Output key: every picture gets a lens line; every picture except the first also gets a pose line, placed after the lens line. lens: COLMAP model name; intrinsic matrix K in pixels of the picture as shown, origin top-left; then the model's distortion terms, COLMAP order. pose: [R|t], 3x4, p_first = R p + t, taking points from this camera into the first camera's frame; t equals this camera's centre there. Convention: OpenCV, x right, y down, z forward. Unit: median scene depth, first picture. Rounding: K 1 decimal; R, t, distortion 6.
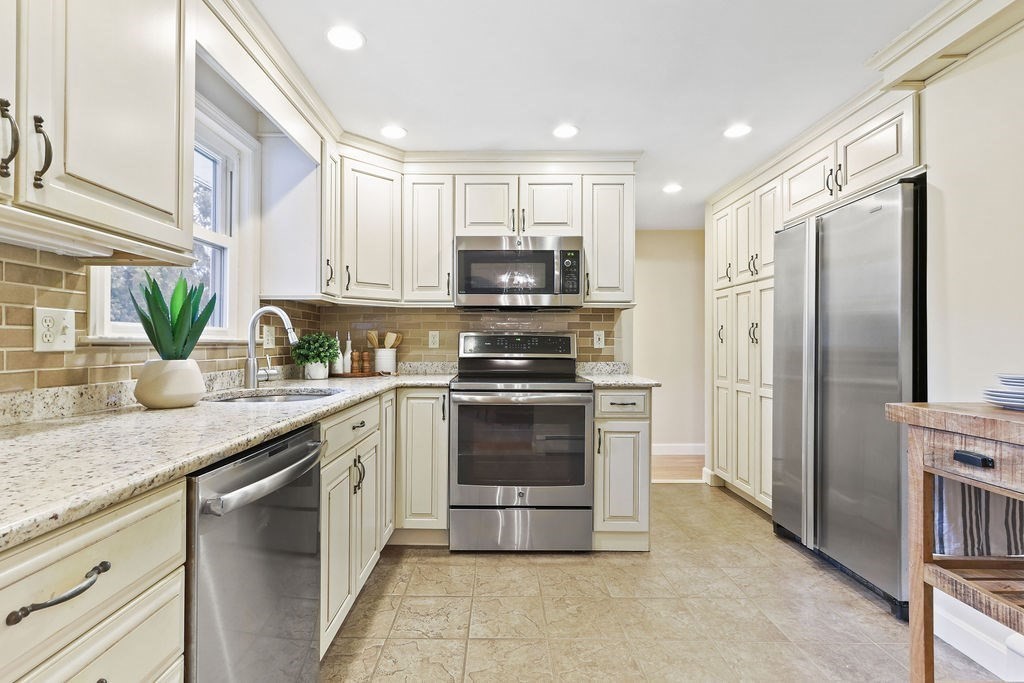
lens RADIAL K [[473.9, 0, 481.4], [0, 473.9, 341.8], [0, 0, 1]] dist [-0.004043, 0.004850]
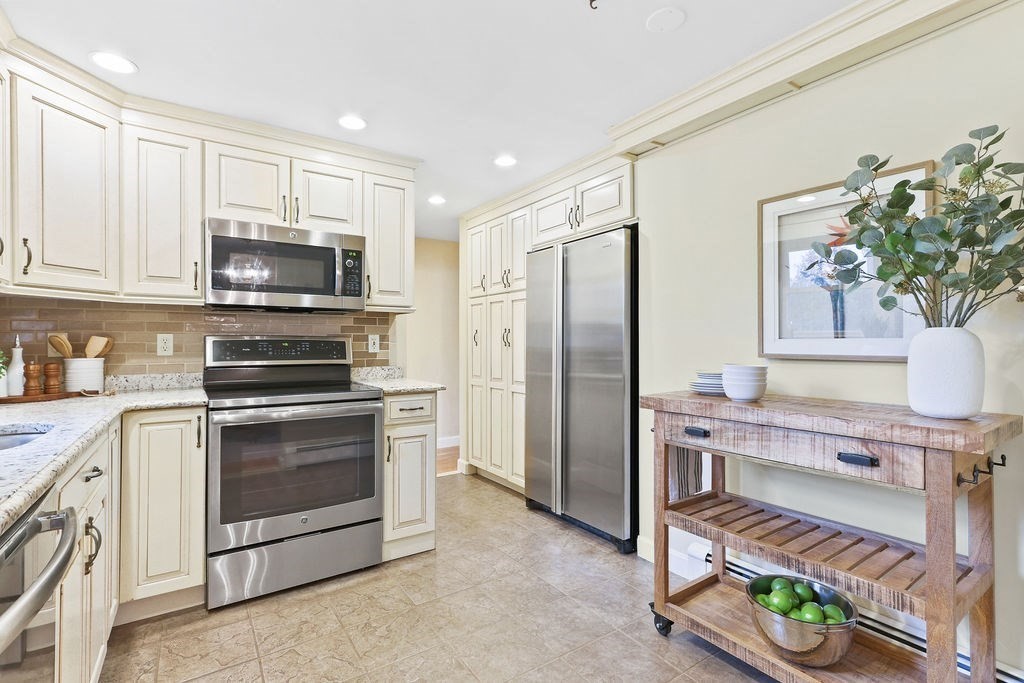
lens RADIAL K [[473.9, 0, 506.7], [0, 473.9, 343.5], [0, 0, 1]] dist [-0.004043, 0.004850]
pose [[0.828526, -0.005256, 0.559926, -0.094898], [0.003856, 0.999986, 0.003681, -0.010623], [-0.559938, -0.000890, 0.828534, 0.054355]]
